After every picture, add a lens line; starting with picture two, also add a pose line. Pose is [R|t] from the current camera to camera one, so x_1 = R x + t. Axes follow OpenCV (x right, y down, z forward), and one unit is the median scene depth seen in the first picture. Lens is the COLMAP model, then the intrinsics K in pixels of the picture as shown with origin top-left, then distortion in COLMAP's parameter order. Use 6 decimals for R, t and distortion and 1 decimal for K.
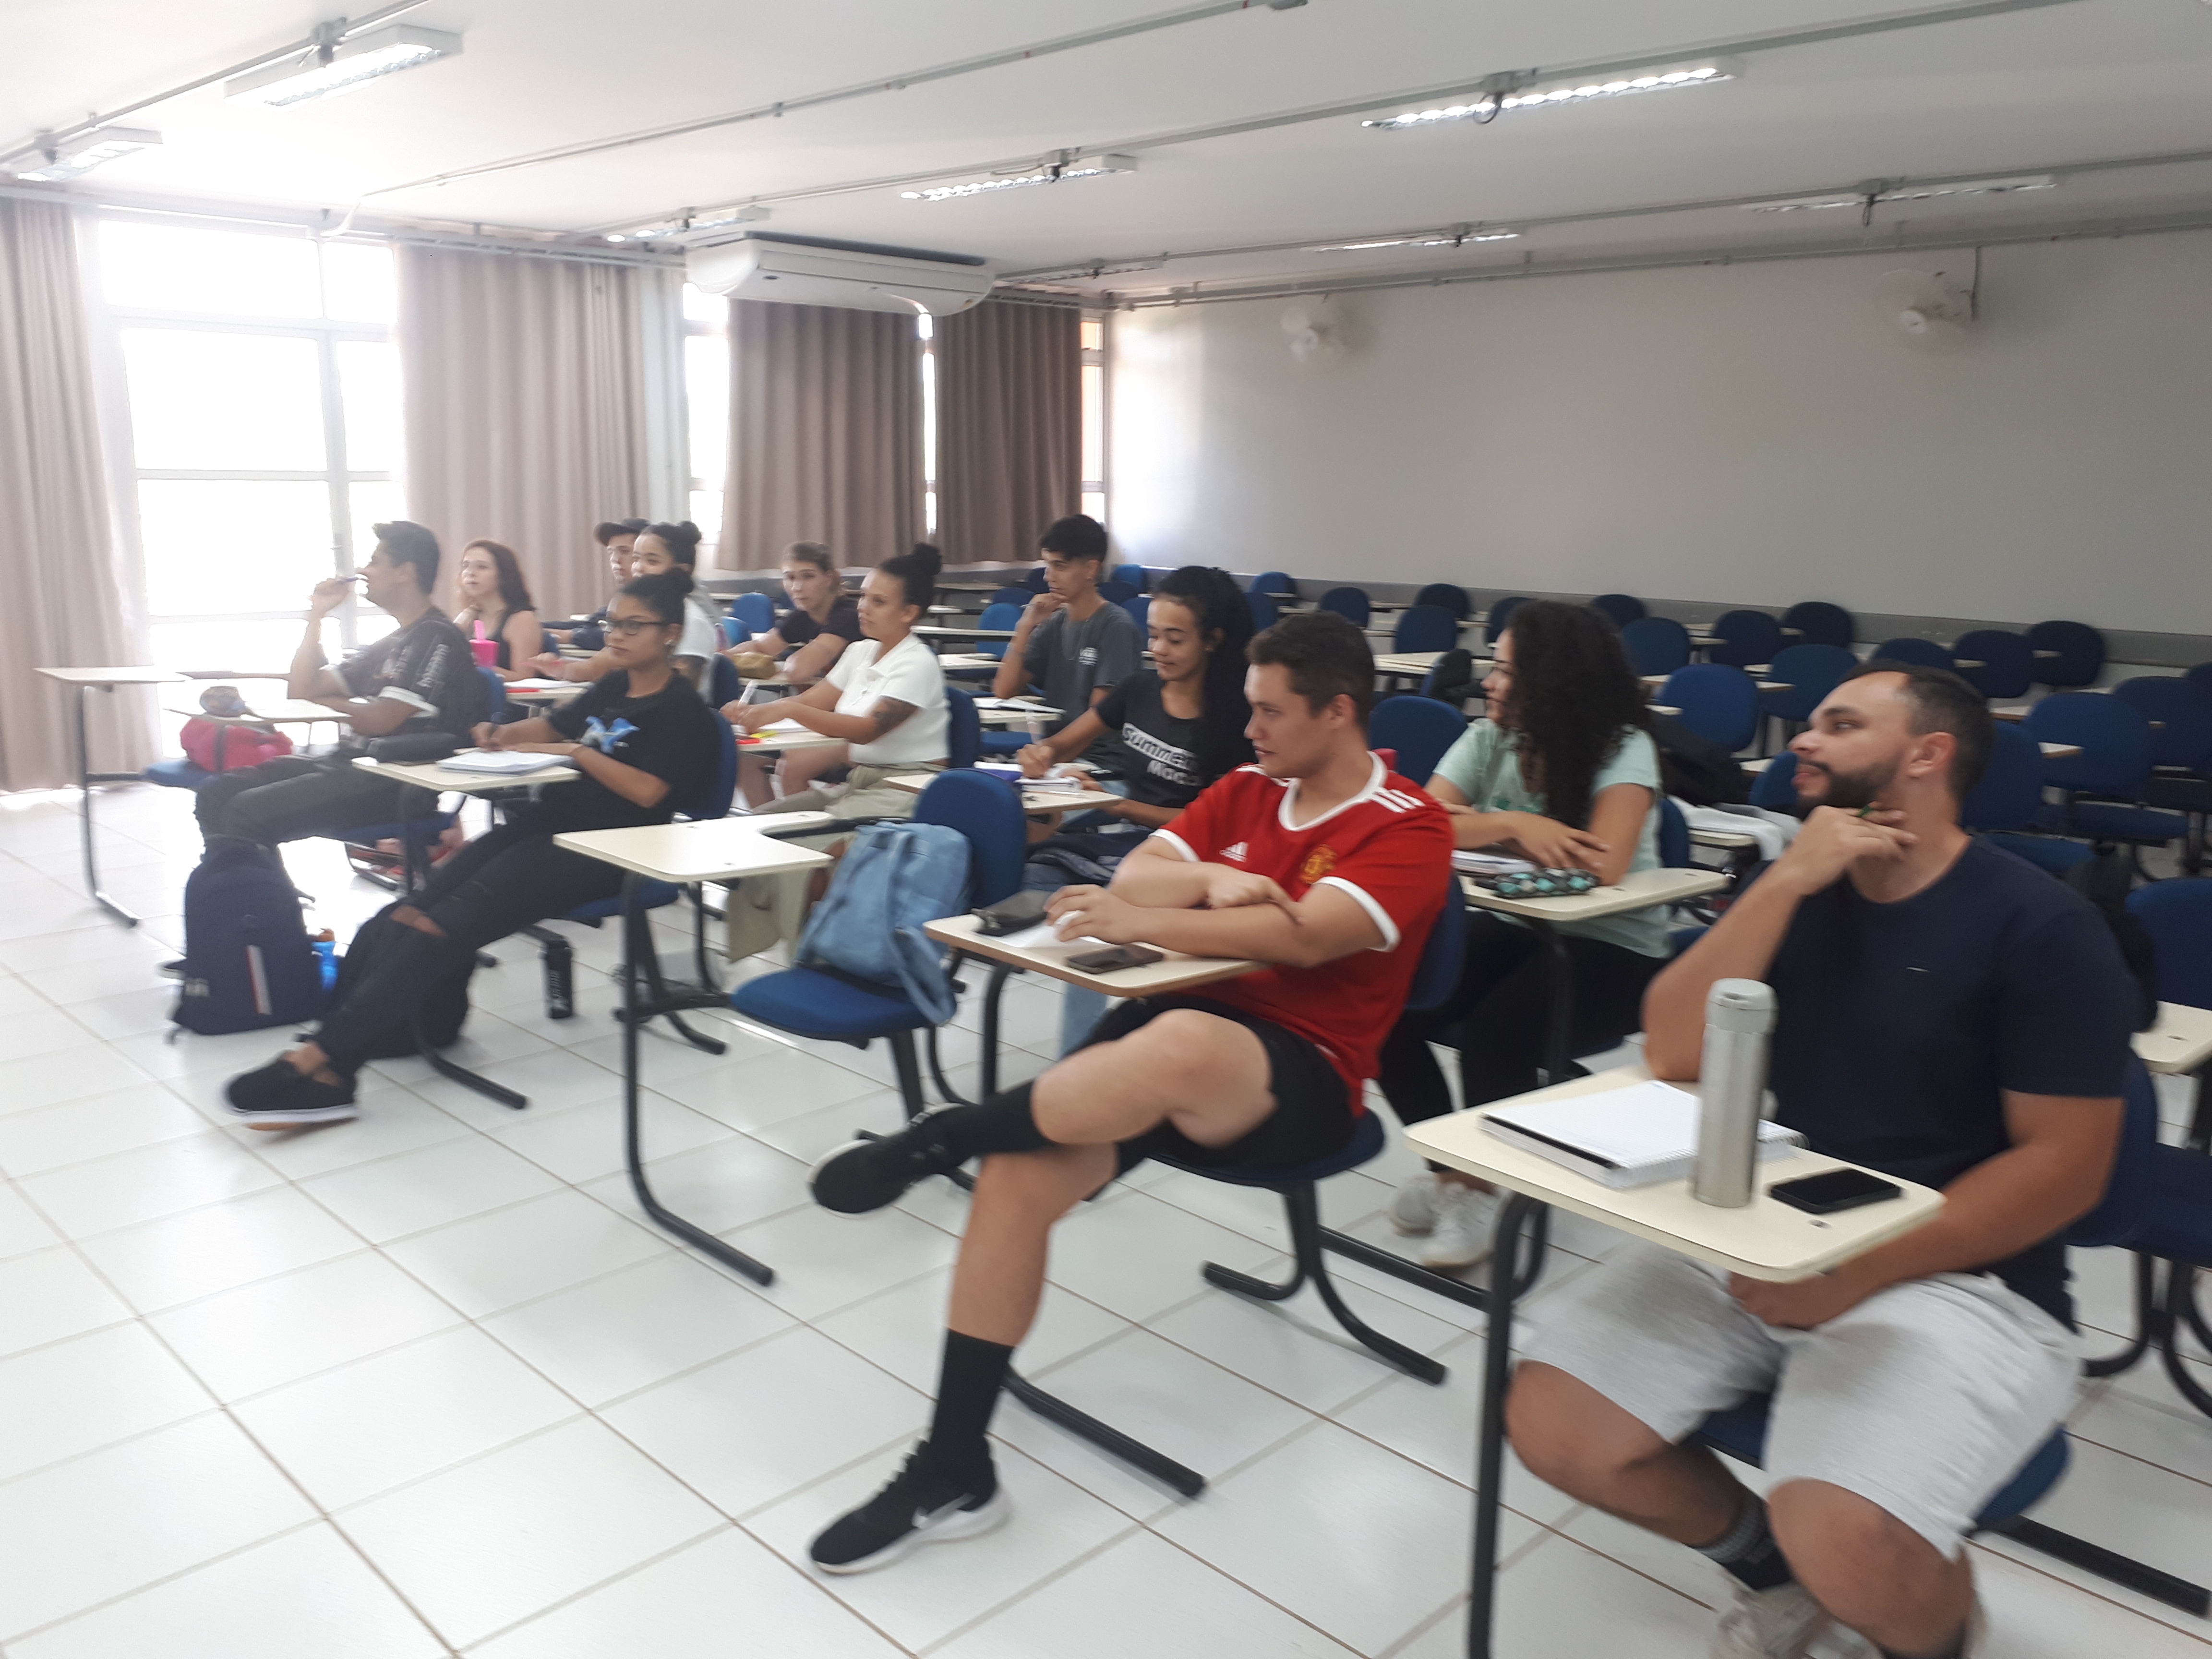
lens RADIAL K [[1776.5, 0, 1106.0], [0, 1776.5, 829.5], [0, 0, 1]] dist [0.000752, -0.015694]
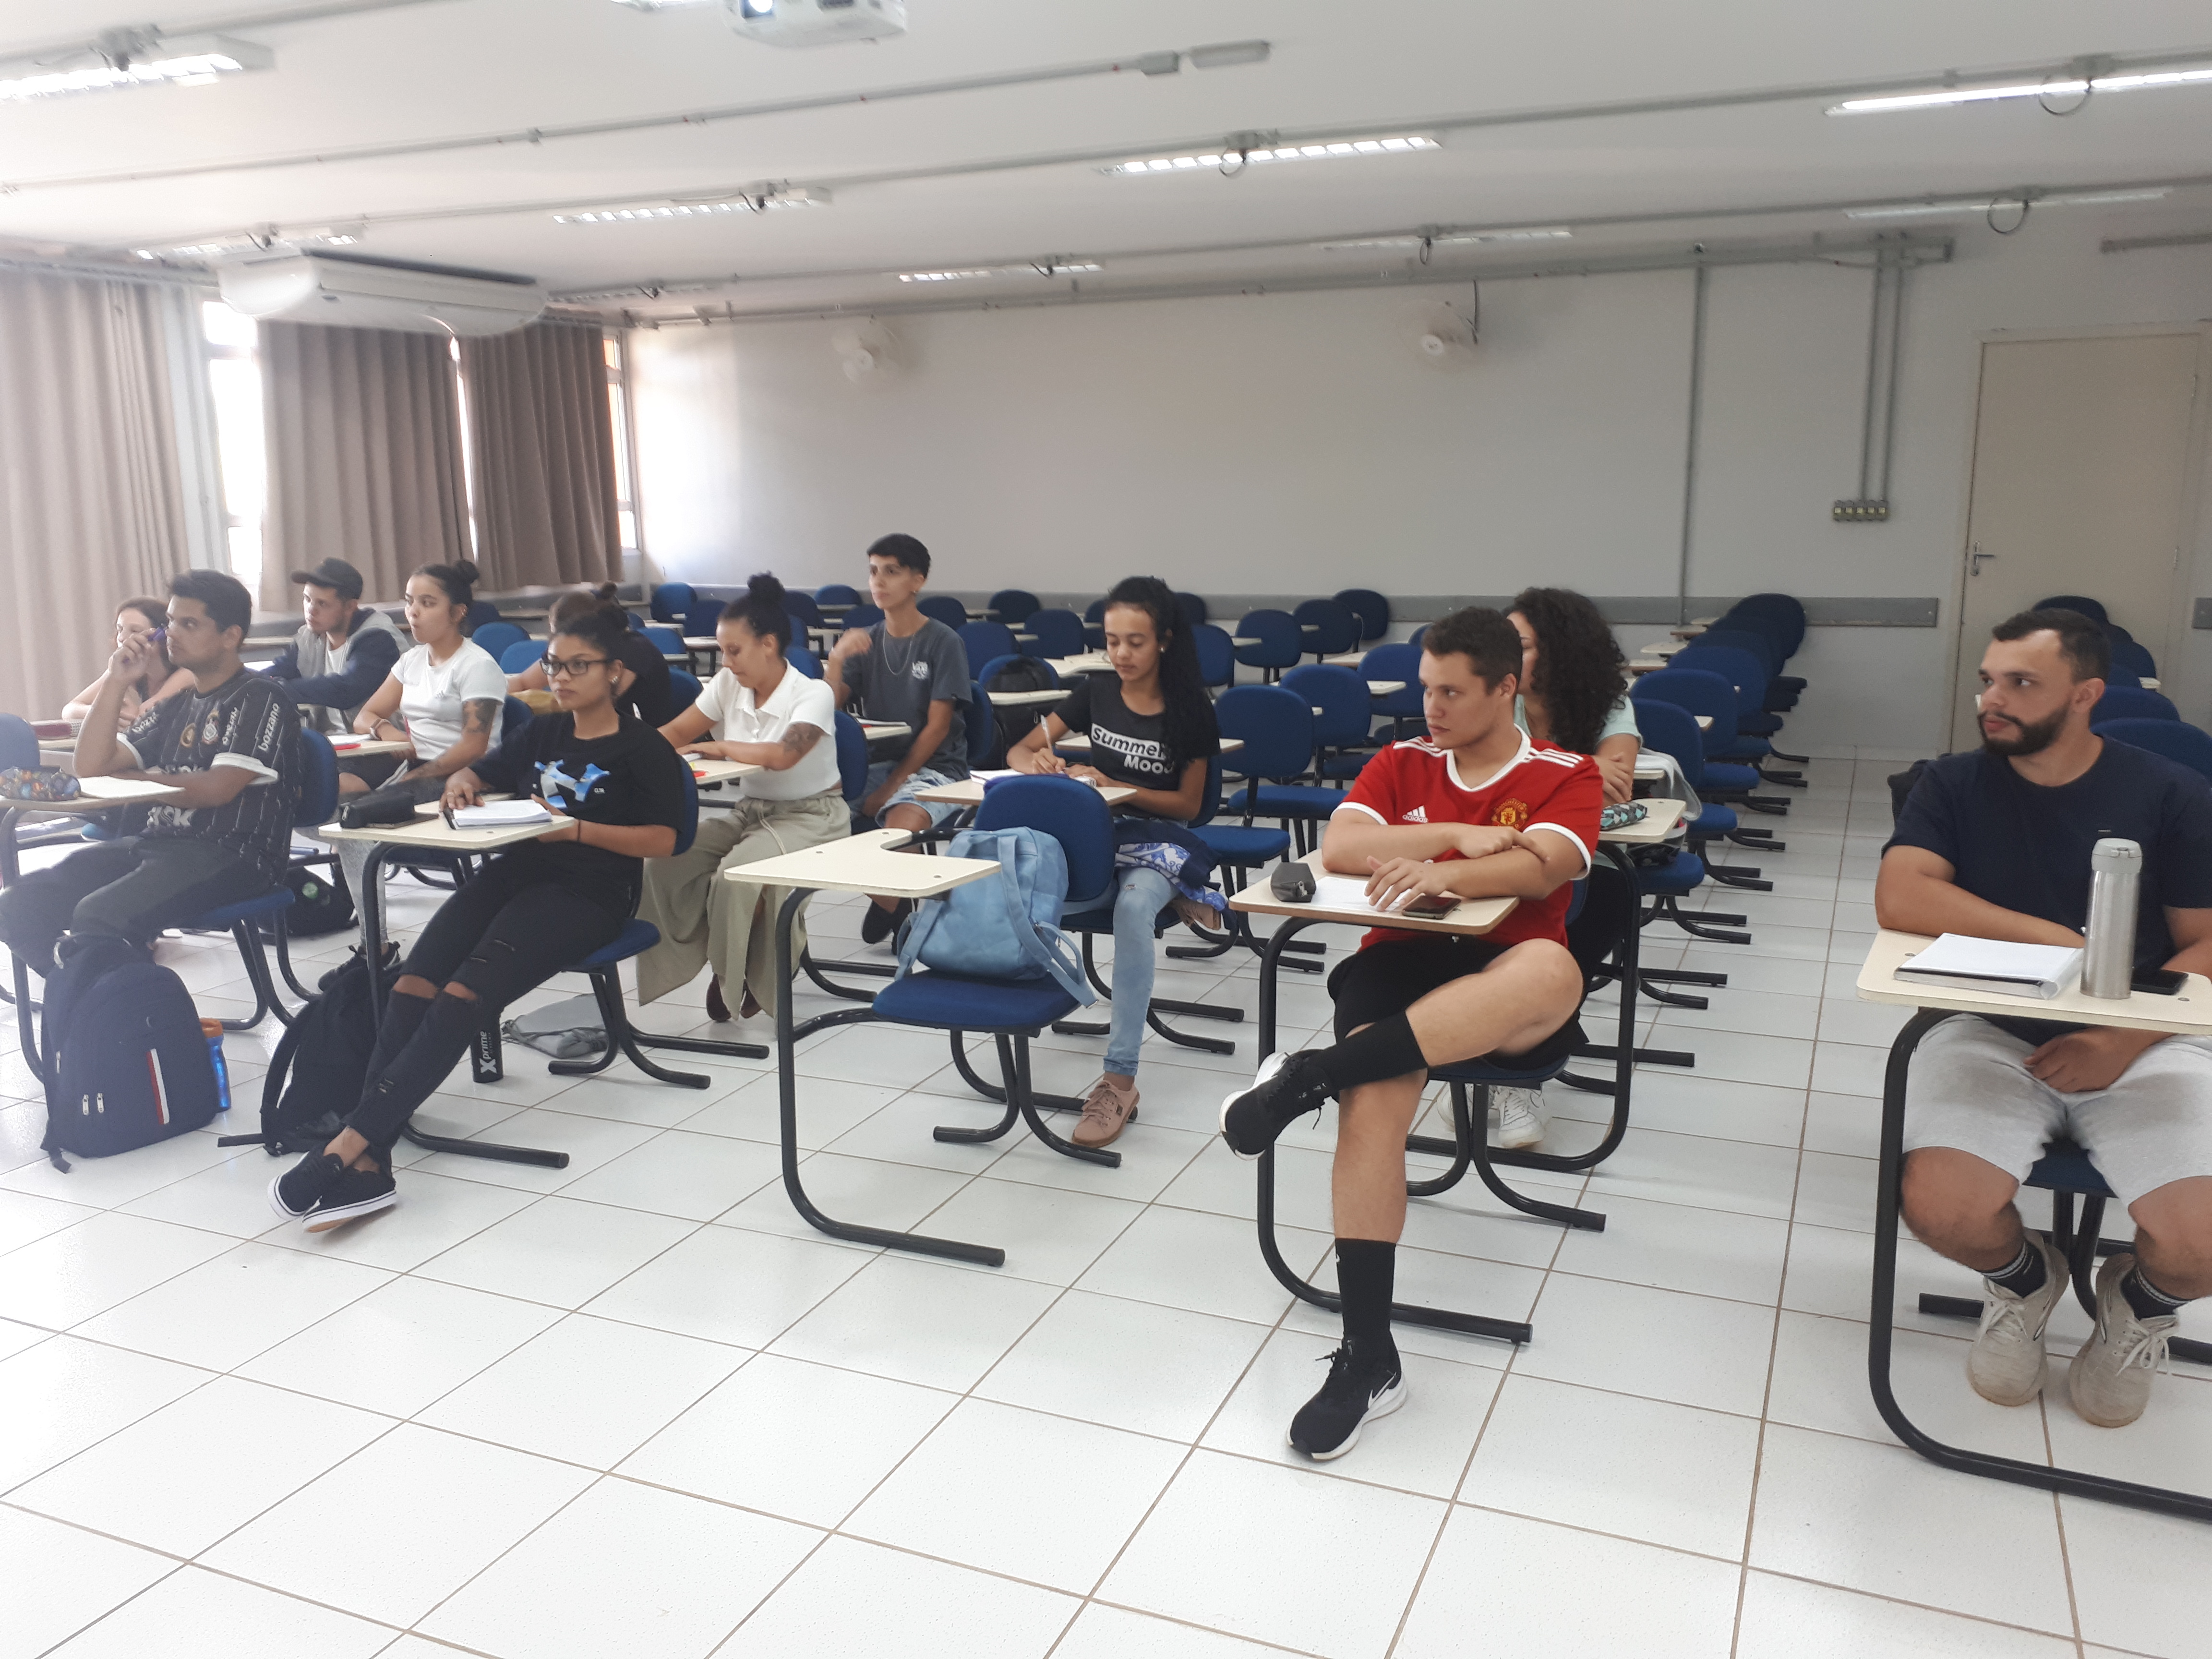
lens RADIAL K [[1761.3, 0, 1106.0], [0, 1761.3, 829.5], [0, 0, 1]] dist [-0.009157, -0.005202]
pose [[0.927688, -0.100352, 0.359618, -0.181443], [0.101294, 0.994723, 0.016275, -0.005847], [-0.359354, 0.021330, 0.932958, -0.005371]]
